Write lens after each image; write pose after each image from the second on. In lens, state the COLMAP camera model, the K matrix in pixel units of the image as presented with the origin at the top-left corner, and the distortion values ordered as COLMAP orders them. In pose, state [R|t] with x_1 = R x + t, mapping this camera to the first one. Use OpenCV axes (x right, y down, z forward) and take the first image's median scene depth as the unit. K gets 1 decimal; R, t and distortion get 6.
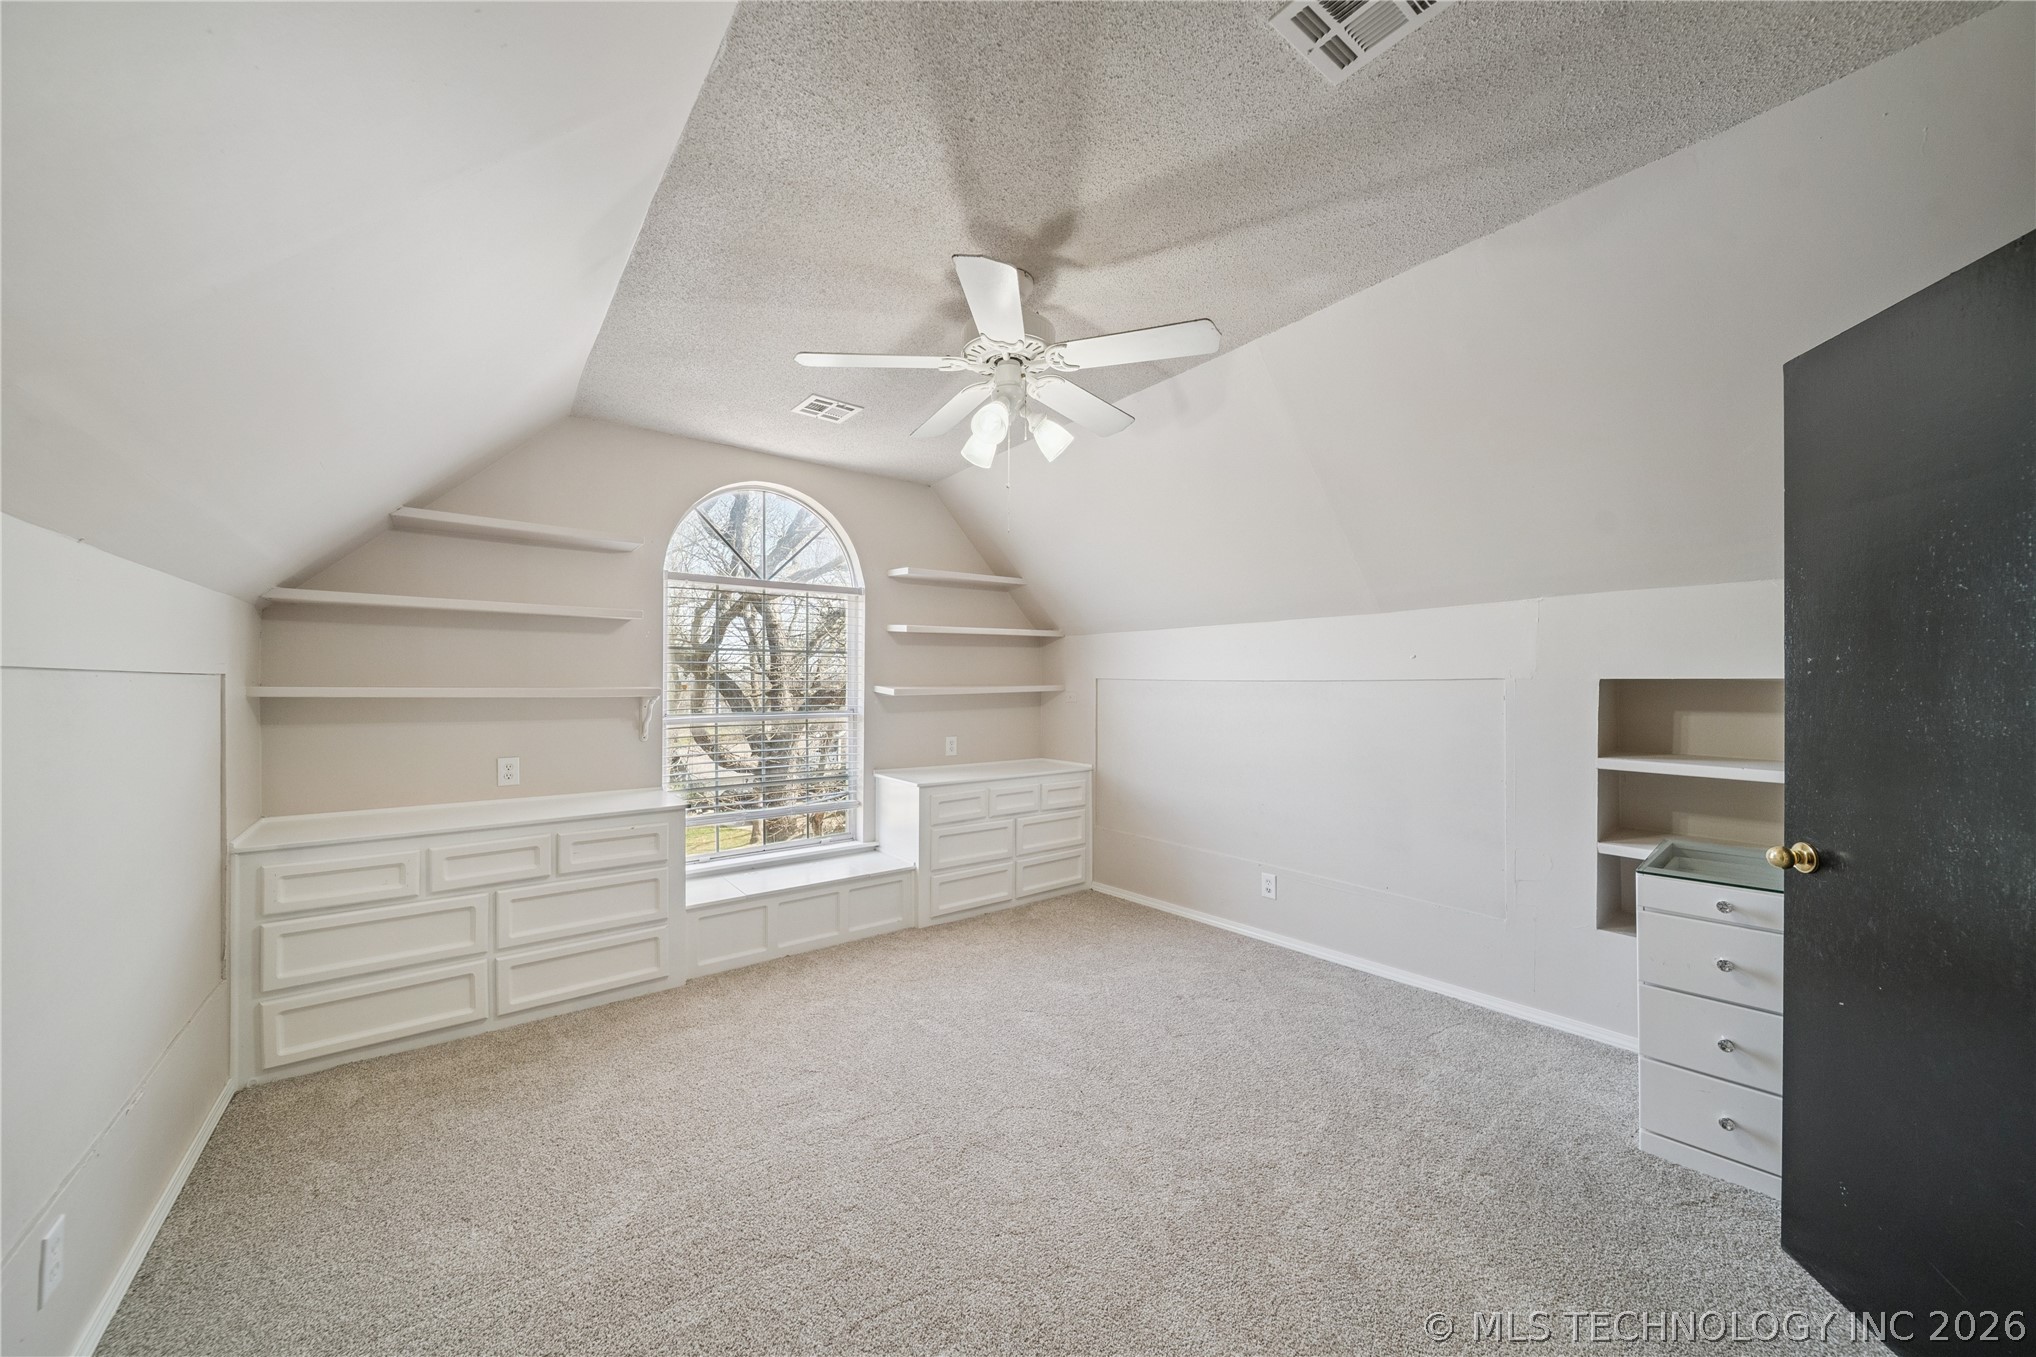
lens RADIAL K [[727.3, 0, 1017.8], [0, 727.3, 693.9], [0, 0, 1]] dist [-0.002913, -0.000443]
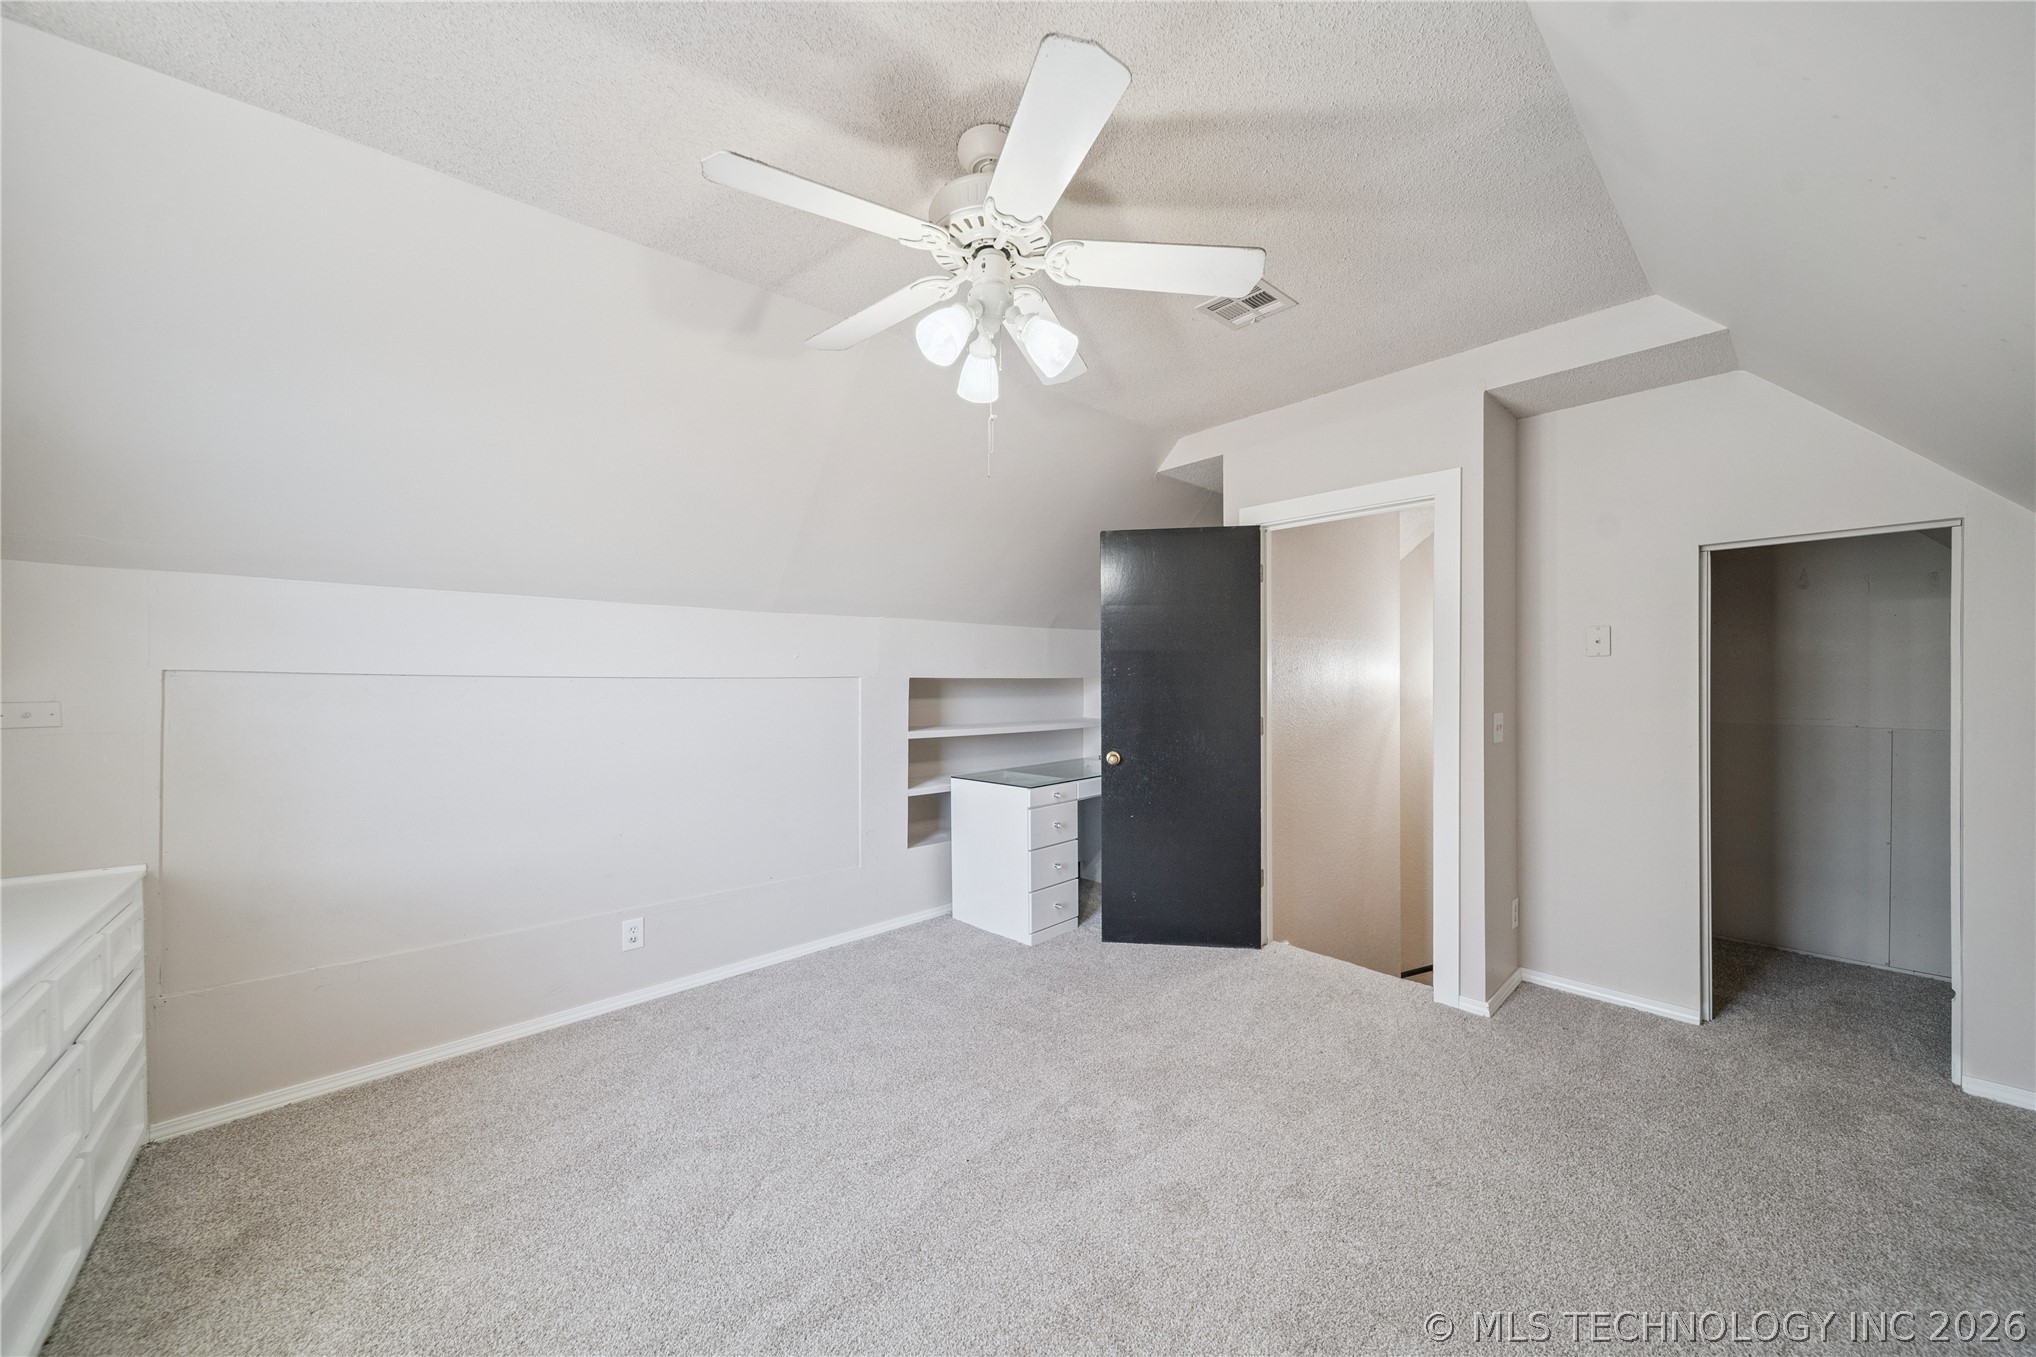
lens RADIAL K [[727.3, 0, 1017.8], [0, 727.3, 693.9], [0, 0, 1]] dist [-0.002913, -0.000443]
pose [[-0.092768, -0.013449, 0.995597, -0.576172], [0.016164, 0.999757, 0.015011, -0.005595], [-0.995557, 0.017485, -0.092528, 0.772036]]
